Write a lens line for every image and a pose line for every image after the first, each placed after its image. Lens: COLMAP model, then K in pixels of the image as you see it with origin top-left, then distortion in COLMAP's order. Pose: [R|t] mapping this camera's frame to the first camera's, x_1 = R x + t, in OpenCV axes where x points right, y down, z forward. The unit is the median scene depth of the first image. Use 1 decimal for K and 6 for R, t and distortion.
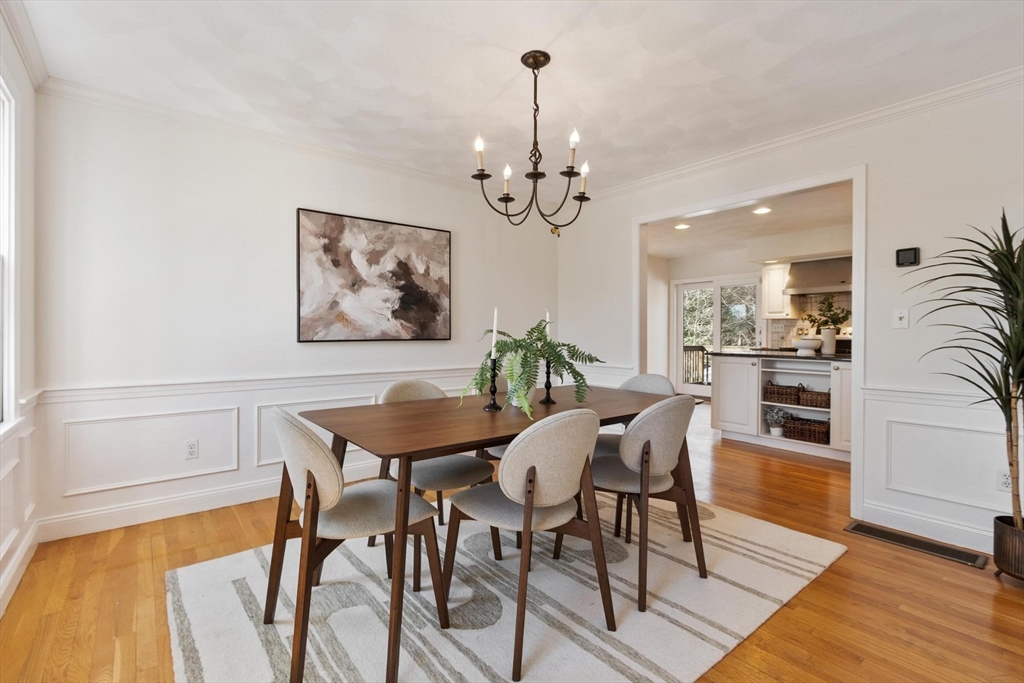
lens RADIAL K [[459.8, 0, 512.0], [0, 459.8, 341.5], [0, 0, 1]] dist [-0.001489, -0.000021]
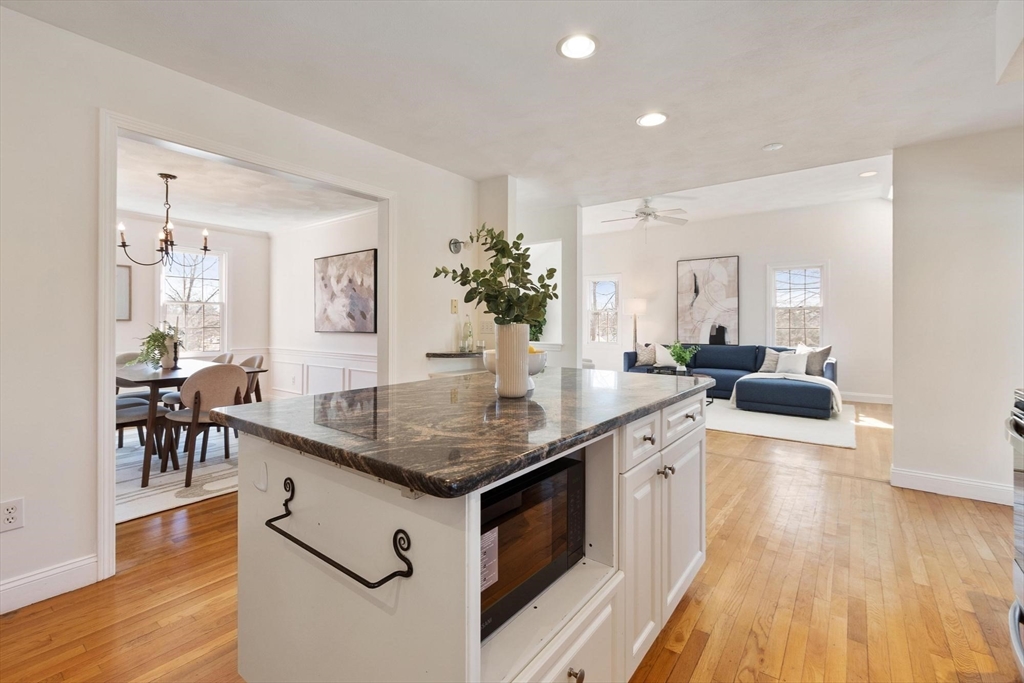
lens RADIAL K [[457.2, 0, 508.0], [0, 457.2, 324.6], [0, 0, 1]] dist [-0.000446, 0.000223]
pose [[0.242100, -0.000298, -0.970251, 1.346192], [-0.020140, 0.999783, -0.005332, -0.031999], [0.970042, 0.020832, 0.242041, 1.191962]]
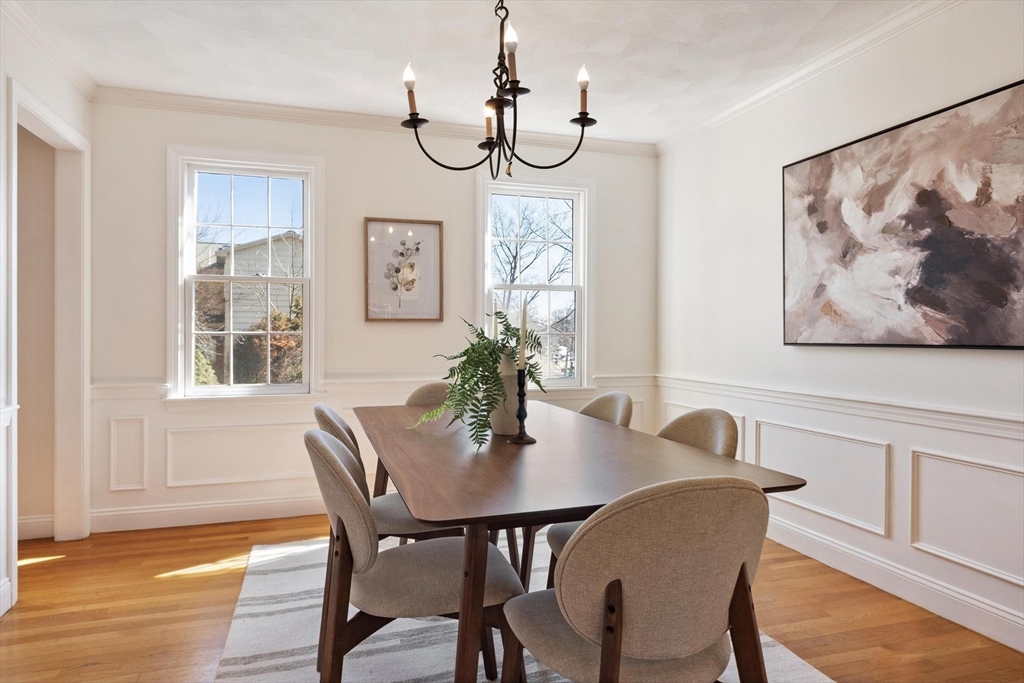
lens RADIAL K [[615.0, 0, 504.8], [0, 615.0, 336.2], [0, 0, 1]] dist [0.002729, -0.000655]
pose [[-0.358046, 0.001640, -0.933702, 0.579210], [-0.019281, 0.999772, 0.009150, -0.012457], [0.933505, 0.021279, -0.357933, 0.855325]]
